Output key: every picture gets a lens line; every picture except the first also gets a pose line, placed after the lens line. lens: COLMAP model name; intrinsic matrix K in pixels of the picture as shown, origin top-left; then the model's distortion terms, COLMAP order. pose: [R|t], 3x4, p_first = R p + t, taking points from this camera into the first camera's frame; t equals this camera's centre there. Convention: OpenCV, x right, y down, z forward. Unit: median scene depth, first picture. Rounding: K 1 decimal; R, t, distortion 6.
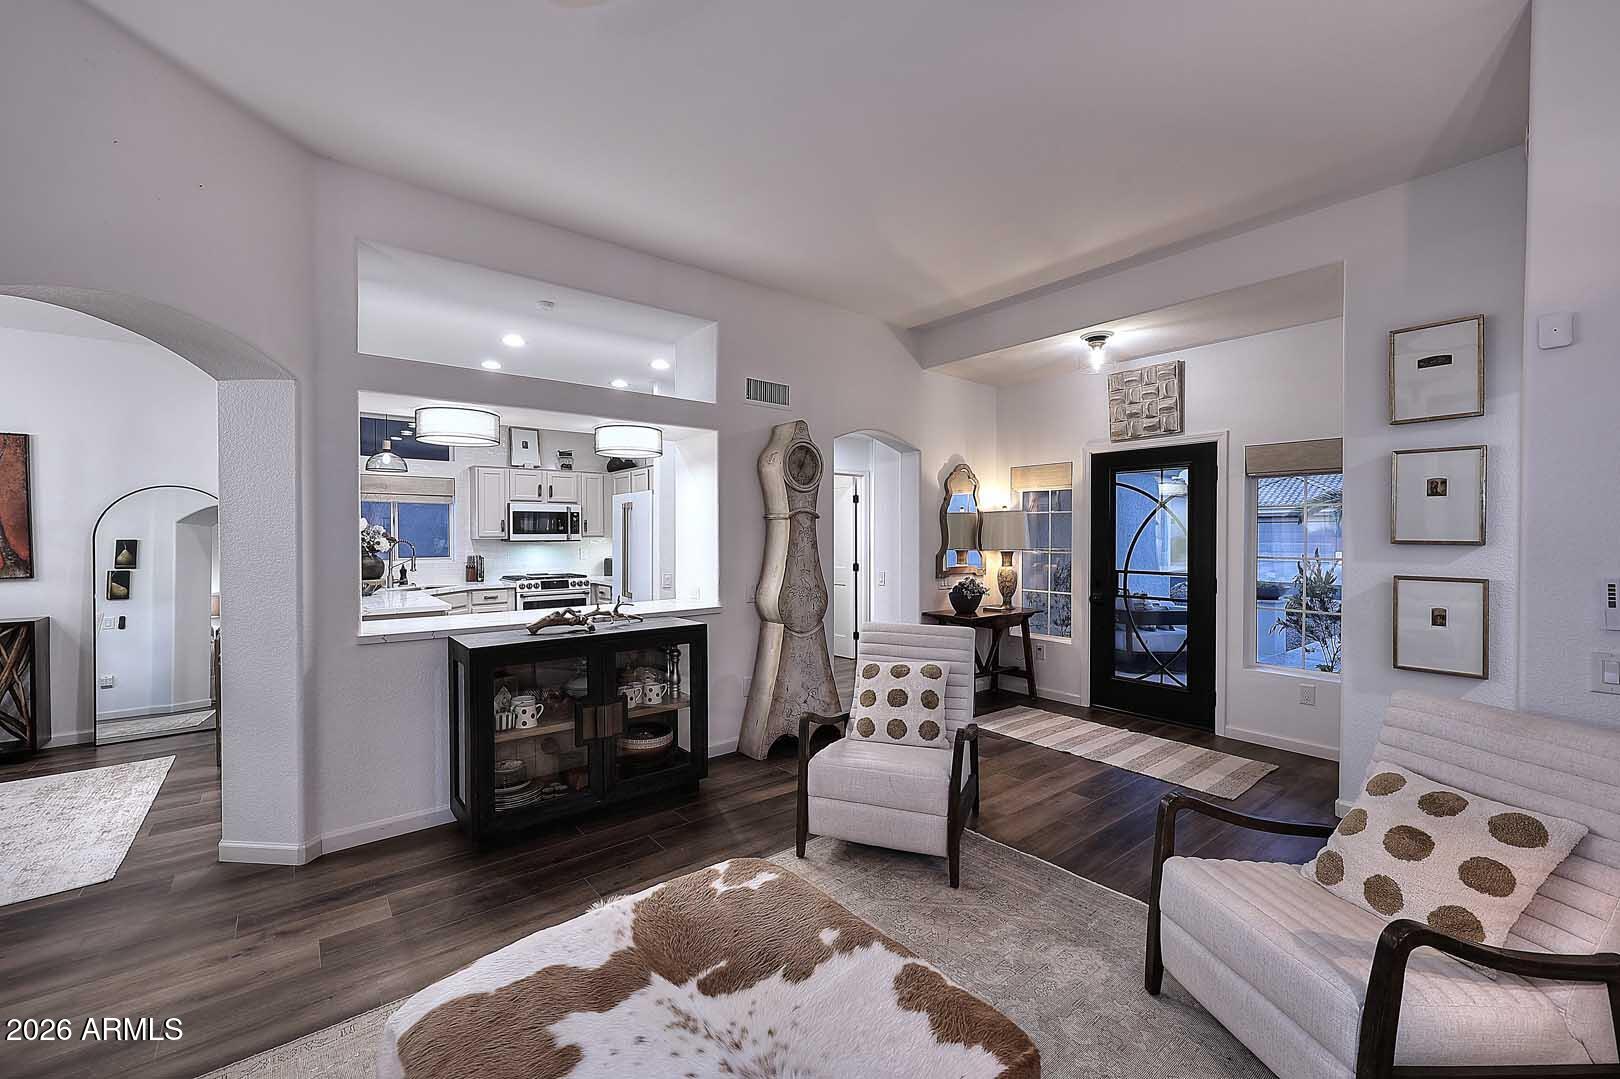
lens RADIAL K [[649.5, 0, 810.0], [0, 649.5, 539.5], [0, 0, 1]] dist [-0.000909, -0.000080]
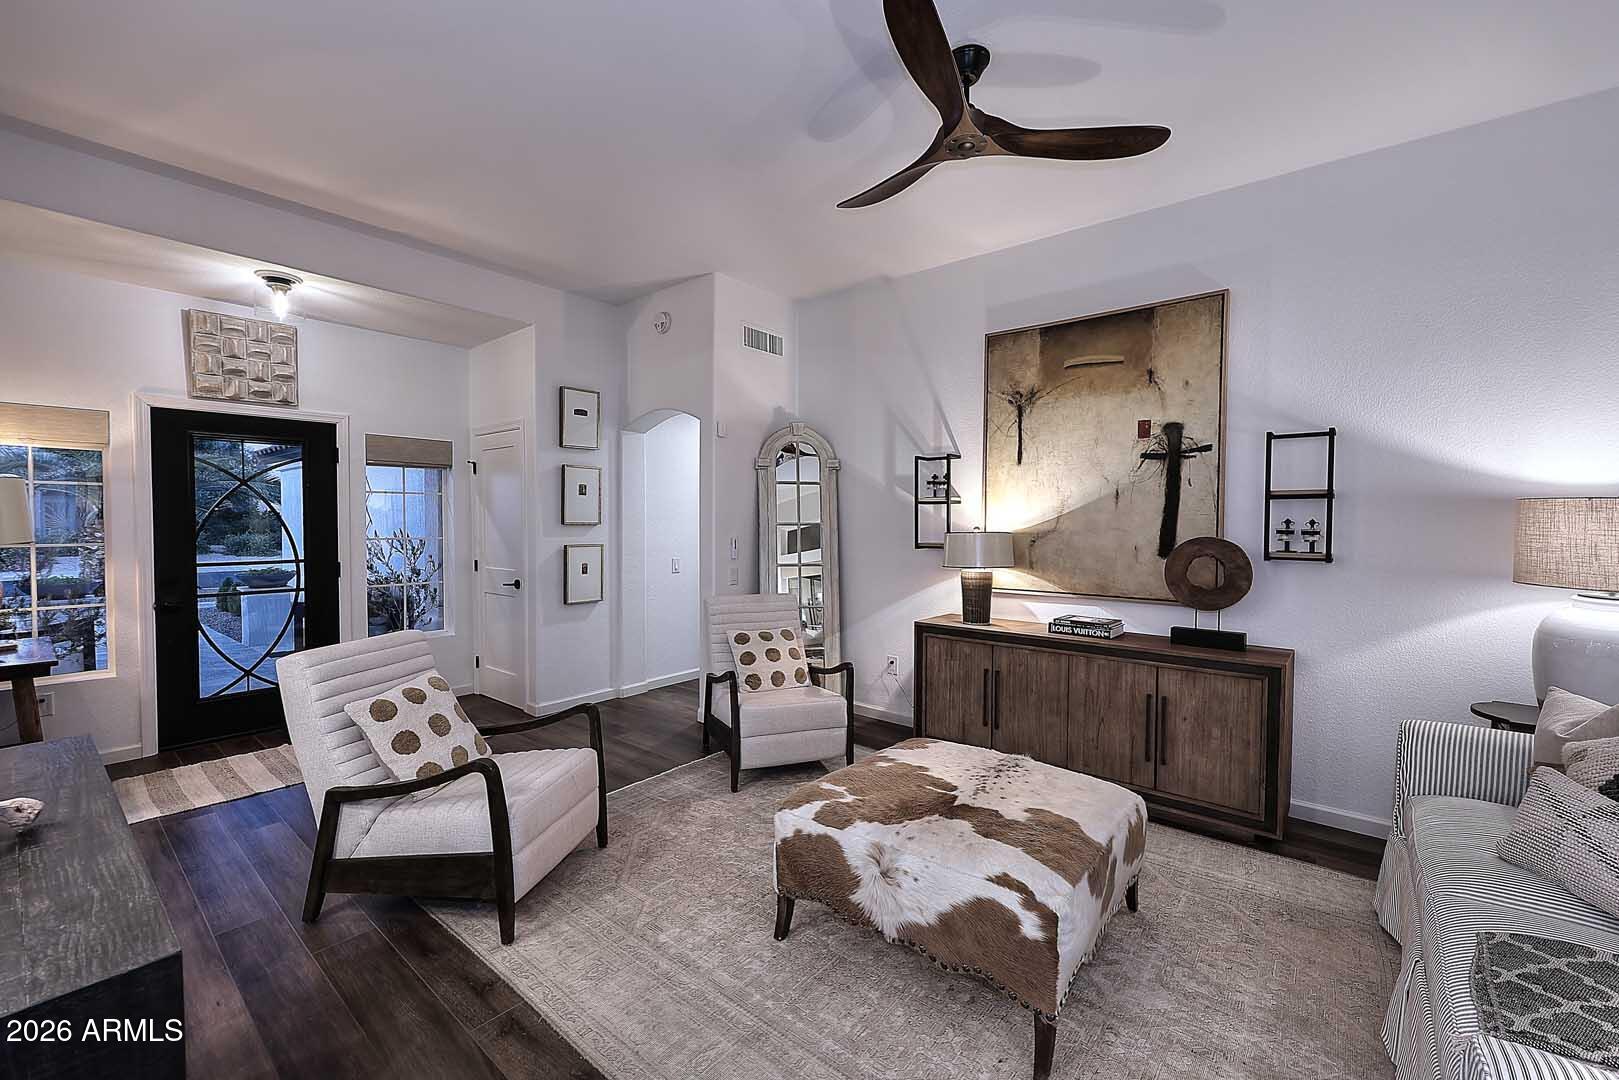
lens RADIAL K [[663.6, 0, 809.5], [0, 663.6, 540.0], [0, 0, 1]] dist [0.000454, 0.000012]
pose [[-0.192541, -0.032284, 0.980758, -0.648130], [0.005282, 0.999410, 0.033935, -0.006154], [-0.981275, 0.011714, -0.192256, 0.622267]]
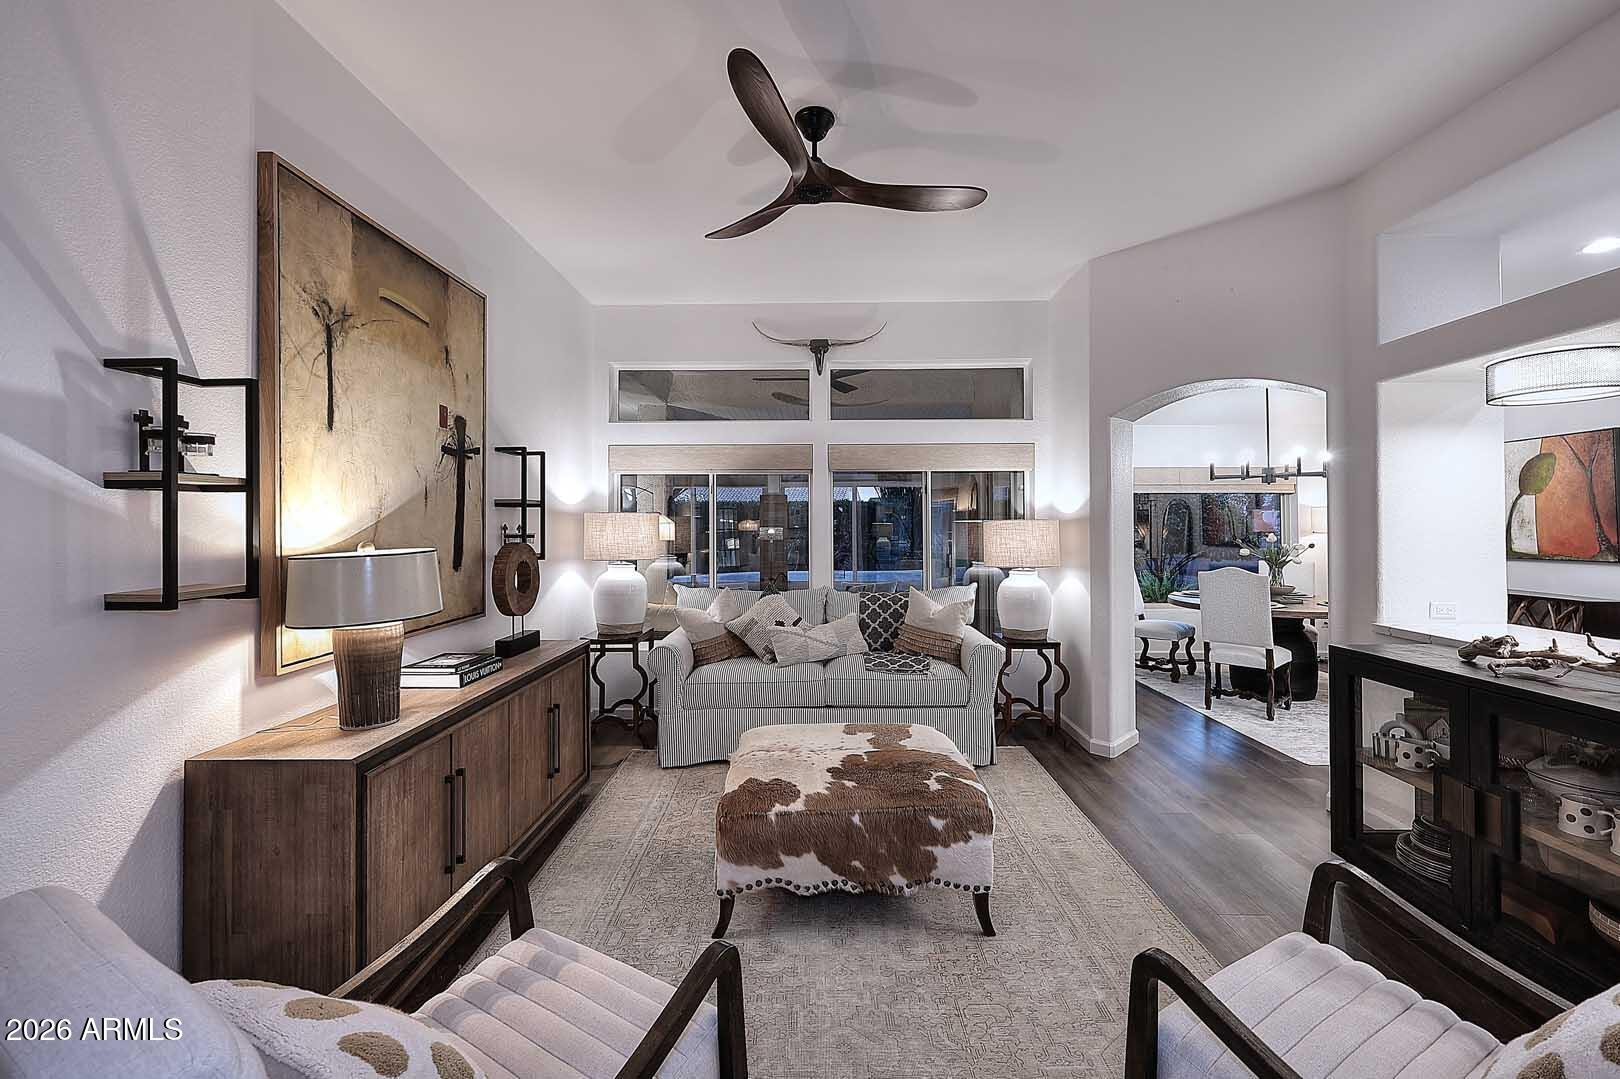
lens RADIAL K [[670.7, 0, 810.2], [0, 670.7, 525.7], [0, 0, 1]] dist [-0.002294, -0.000096]
pose [[-0.647626, 0.005496, -0.761939, 0.544493], [-0.001760, 0.999961, 0.008709, -0.008994], [0.761957, 0.006981, -0.647590, 0.815062]]
